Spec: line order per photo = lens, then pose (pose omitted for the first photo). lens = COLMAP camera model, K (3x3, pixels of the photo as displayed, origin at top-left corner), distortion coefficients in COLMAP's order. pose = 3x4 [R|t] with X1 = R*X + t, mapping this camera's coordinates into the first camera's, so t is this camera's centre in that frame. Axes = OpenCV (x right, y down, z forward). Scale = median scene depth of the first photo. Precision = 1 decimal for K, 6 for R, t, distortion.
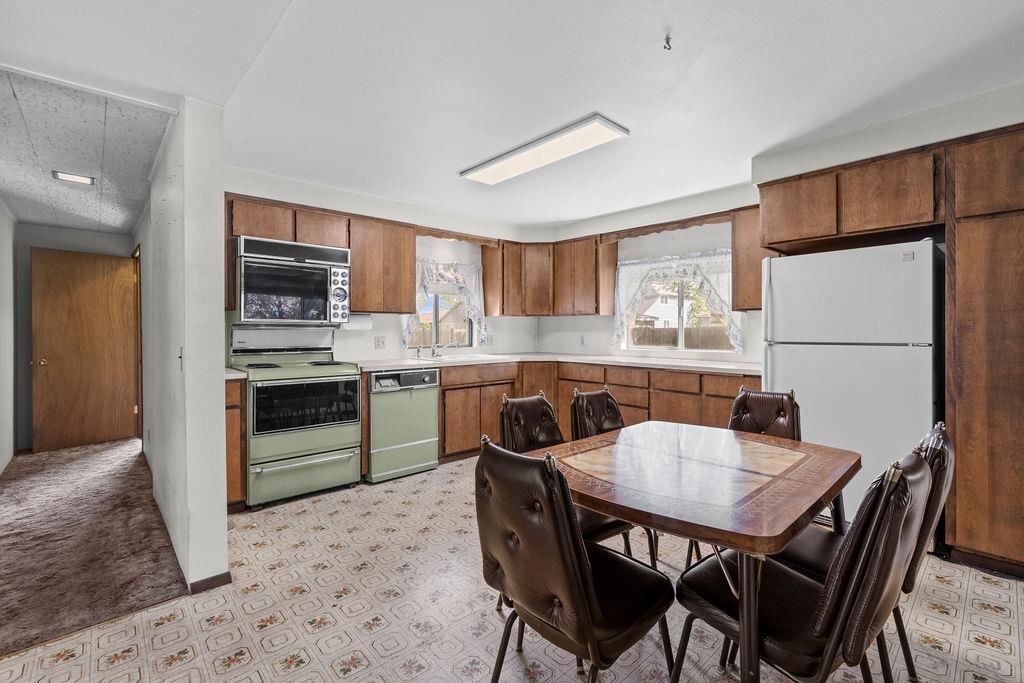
lens RADIAL K [[450.8, 0, 511.3], [0, 450.8, 332.2], [0, 0, 1]] dist [-0.004106, -0.000375]
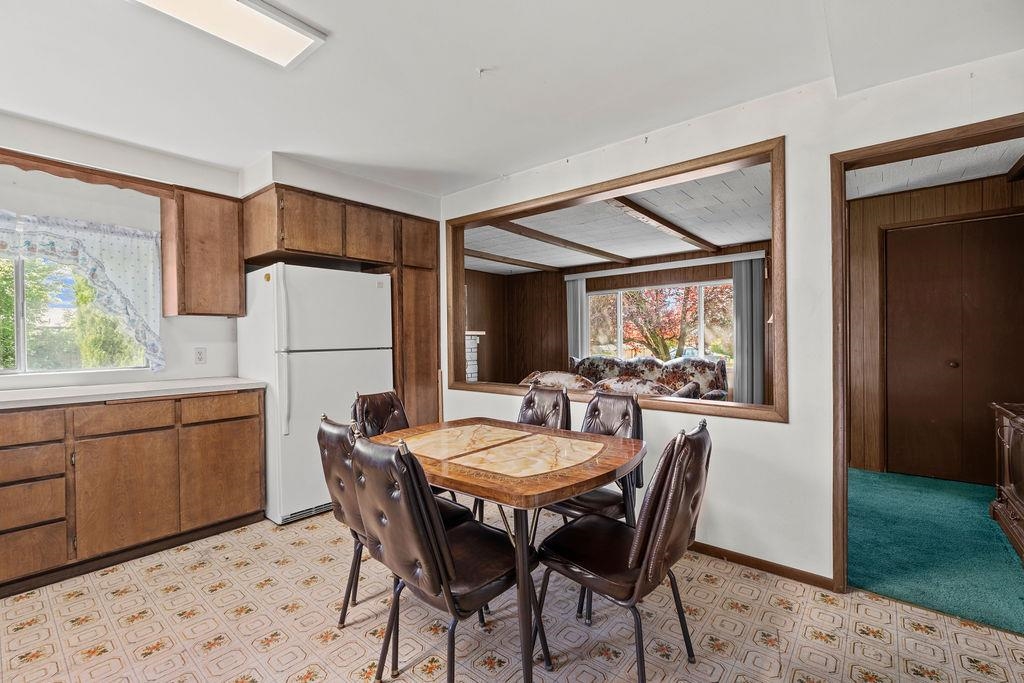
lens RADIAL K [[447.5, 0, 514.3], [0, 447.5, 341.7], [0, 0, 1]] dist [-0.002001, 0.000056]
pose [[-0.137704, -0.006829, 0.990450, -0.337406], [0.012640, 0.999883, 0.008652, 0.000409], [-0.990393, 0.013711, -0.137602, 0.488100]]
